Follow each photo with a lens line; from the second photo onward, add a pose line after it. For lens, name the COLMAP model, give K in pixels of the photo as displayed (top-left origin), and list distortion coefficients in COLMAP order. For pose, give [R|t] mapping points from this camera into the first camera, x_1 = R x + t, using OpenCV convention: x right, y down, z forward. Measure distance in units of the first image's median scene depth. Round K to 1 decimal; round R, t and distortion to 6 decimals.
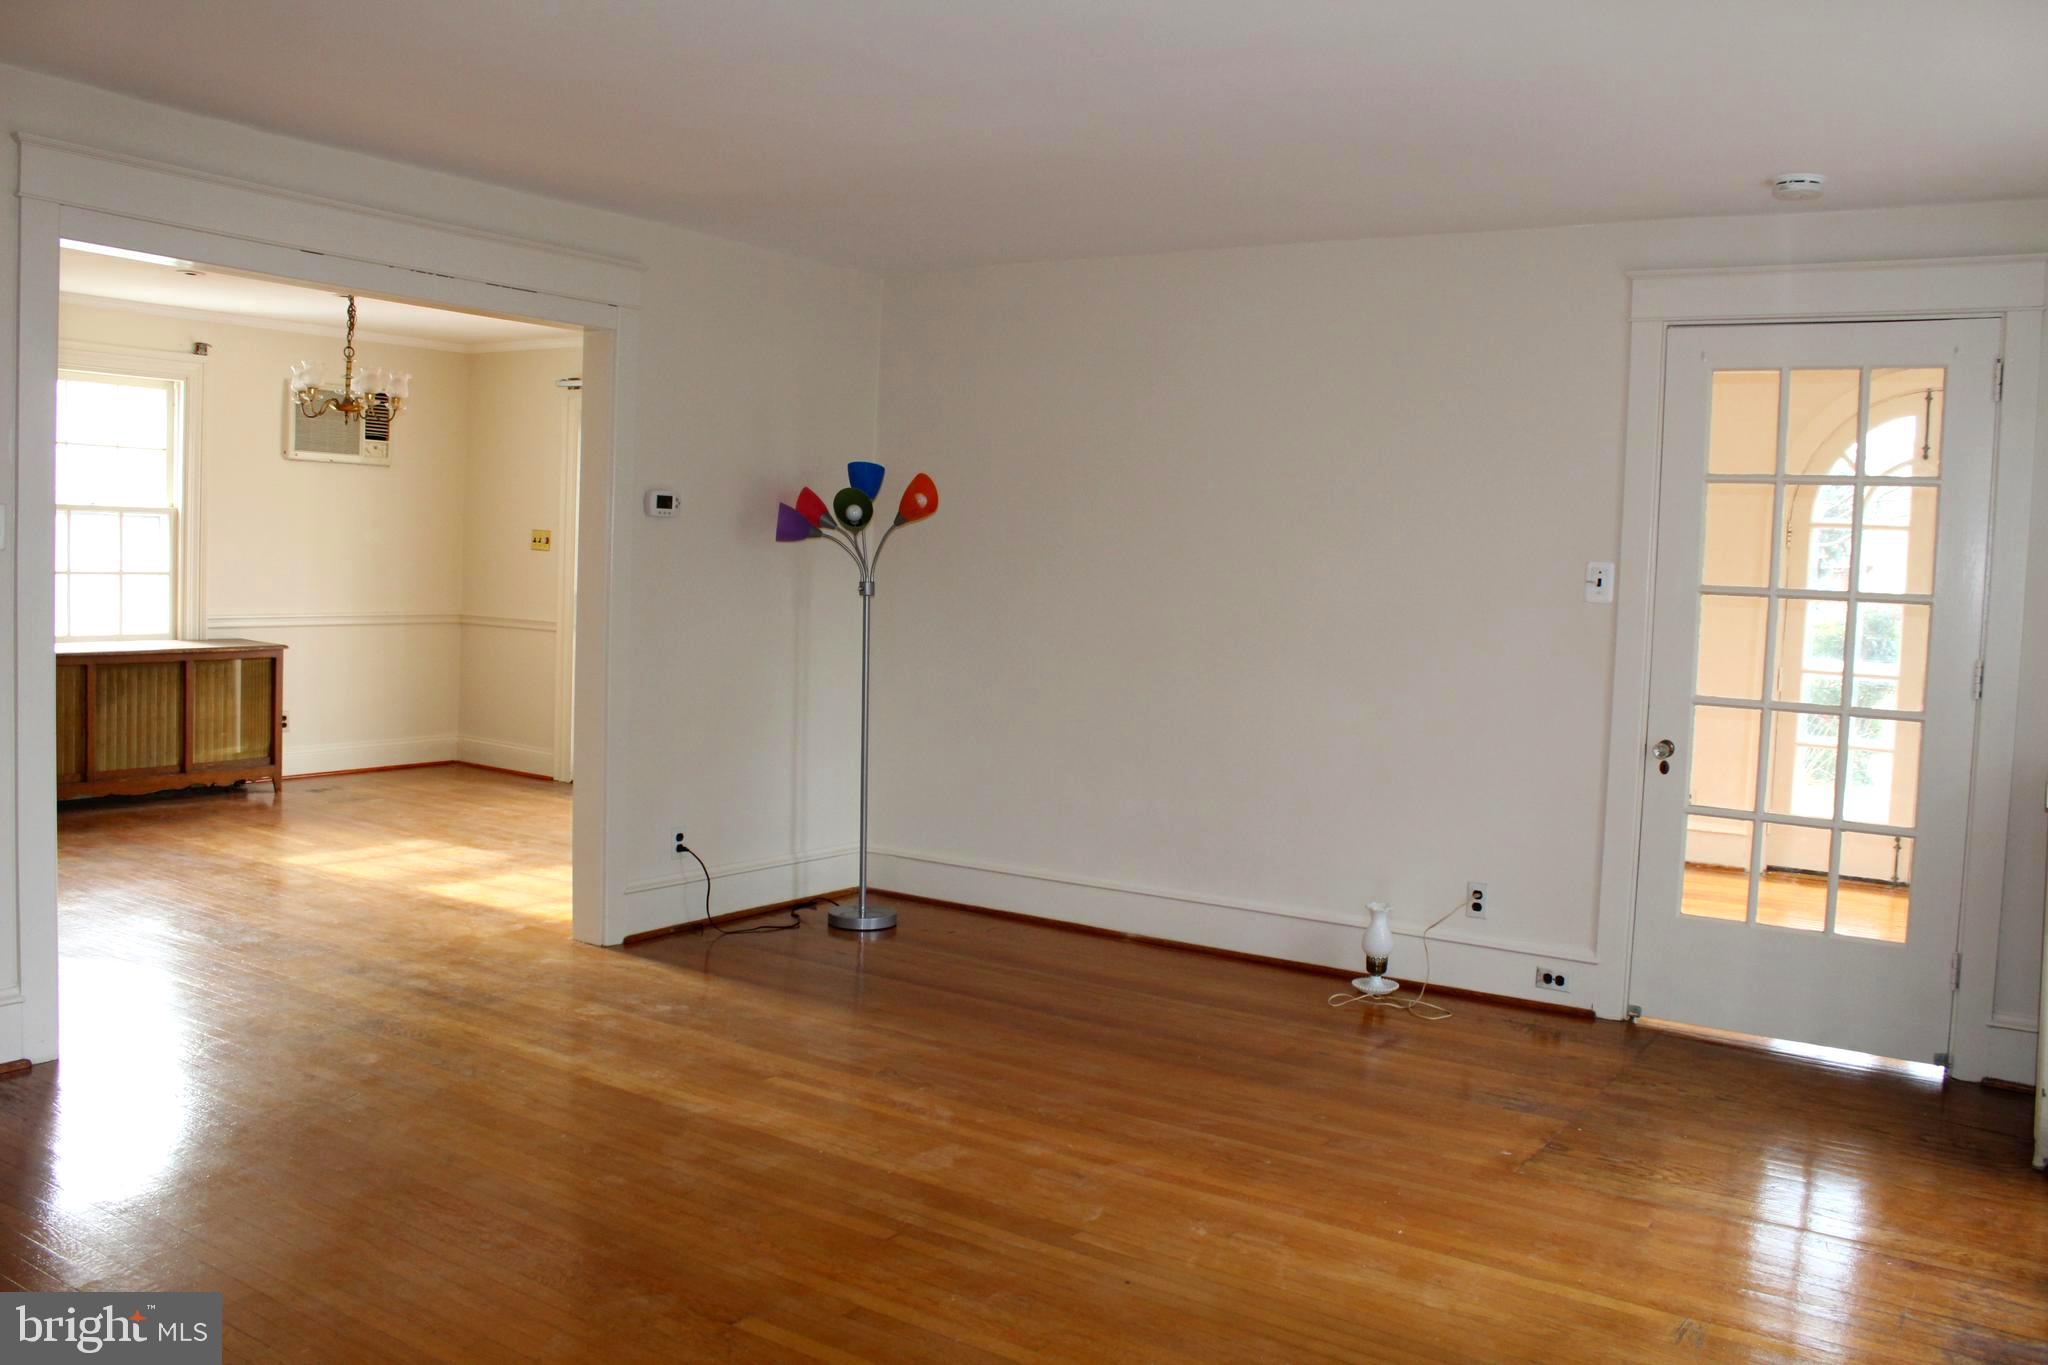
lens RADIAL K [[1705.6, 0, 1020.3], [0, 1705.6, 670.0], [0, 0, 1]] dist [-0.176190, 0.182495]
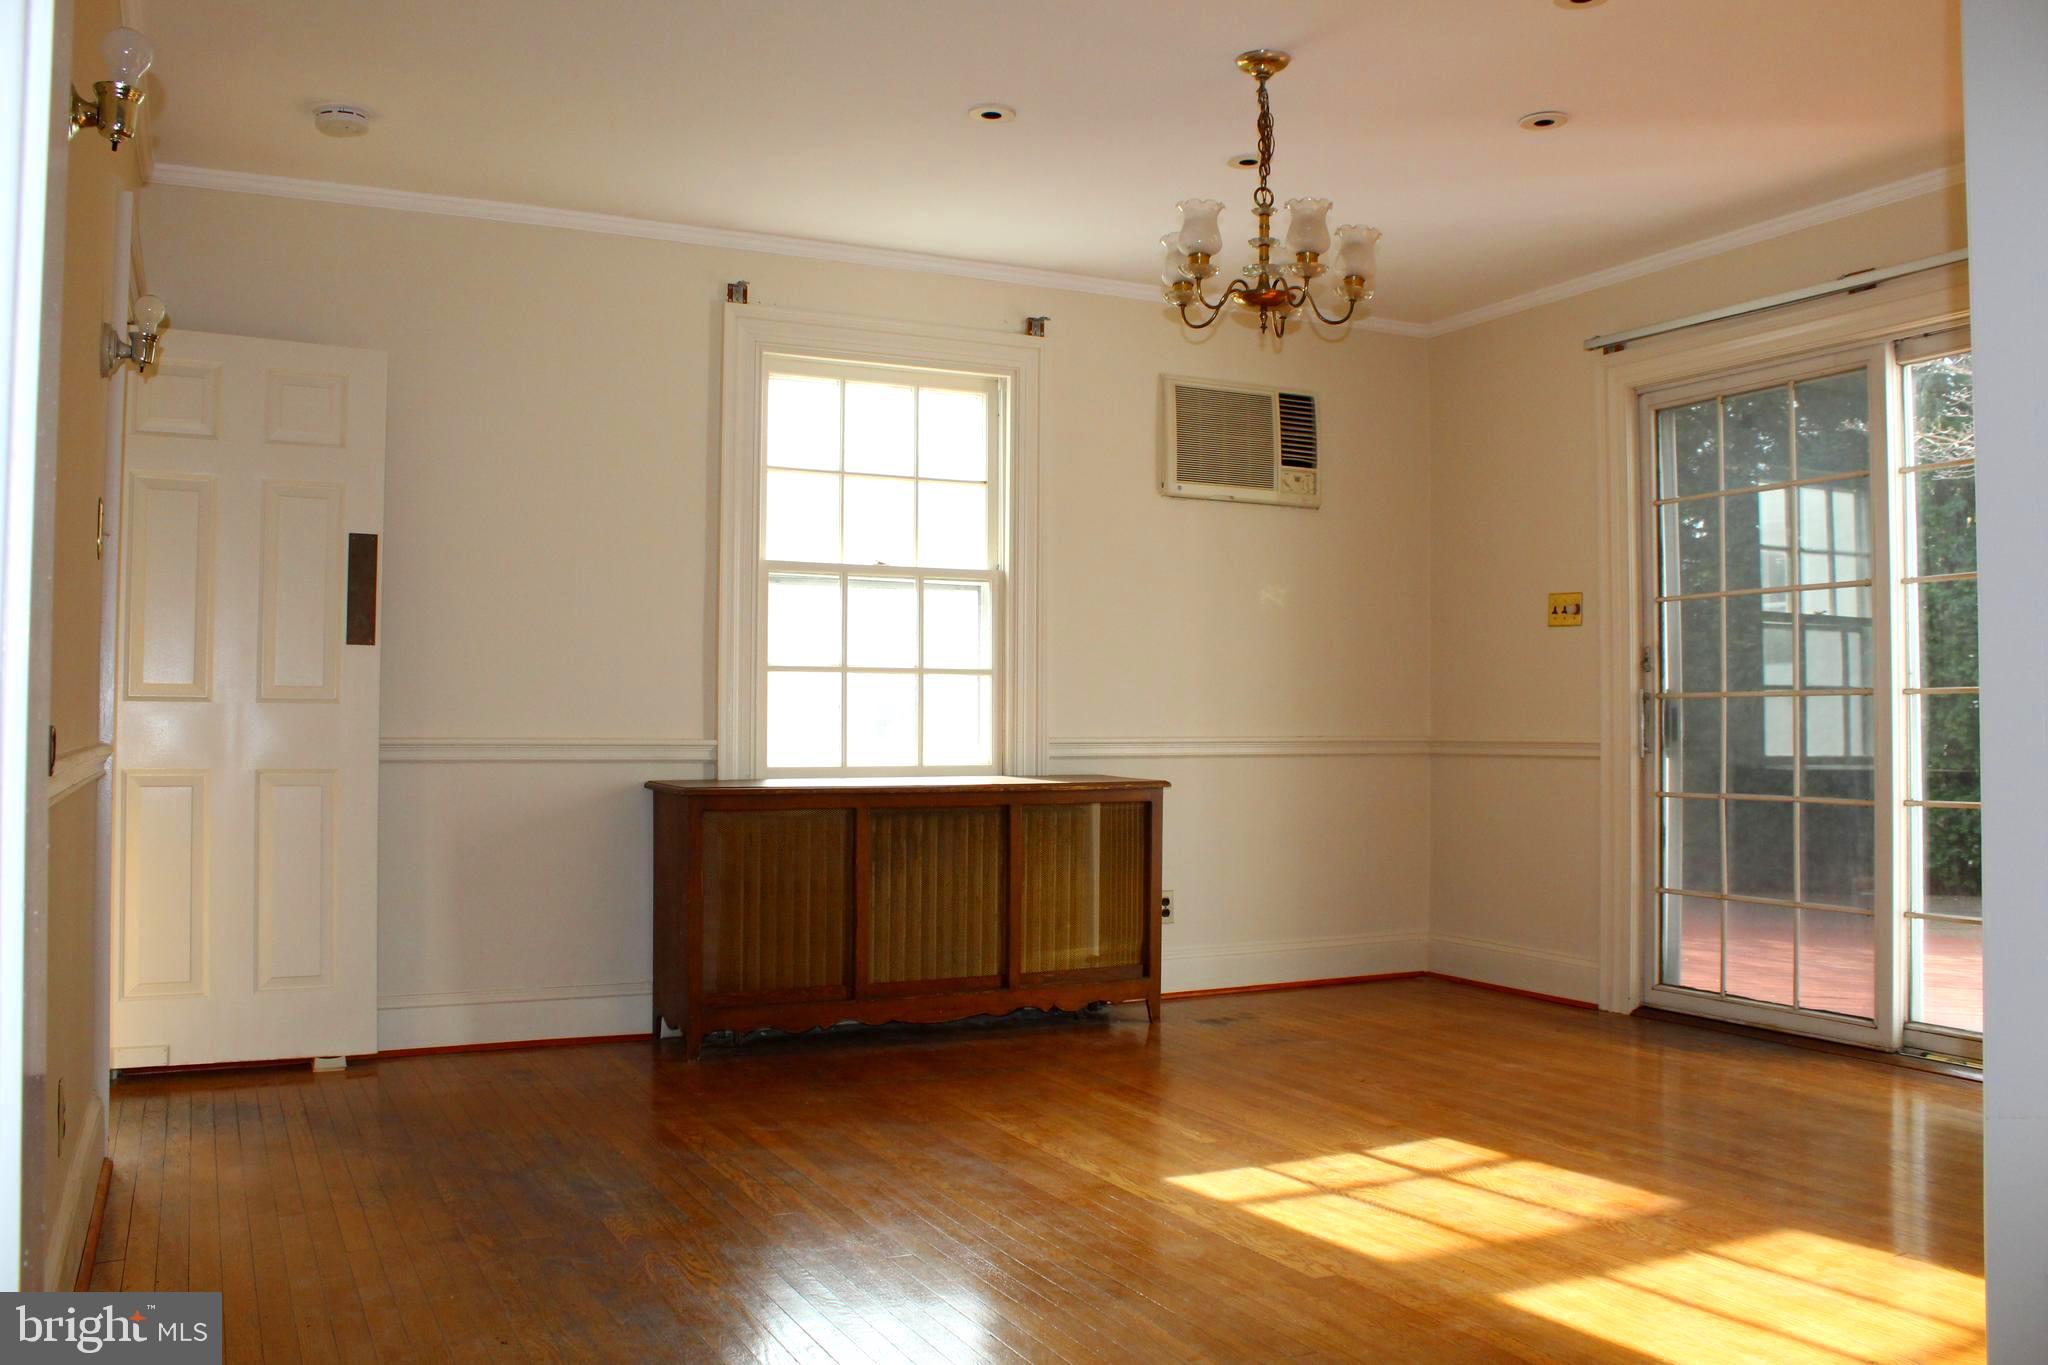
lens RADIAL K [[1705.6, 0, 1020.3], [0, 1705.6, 670.0], [0, 0, 1]] dist [-0.176190, 0.182495]
pose [[0.872575, -0.051937, -0.485712, -0.184260], [-0.004014, 0.993536, -0.113449, 0.015828], [0.488464, 0.100942, 0.866726, 0.428560]]
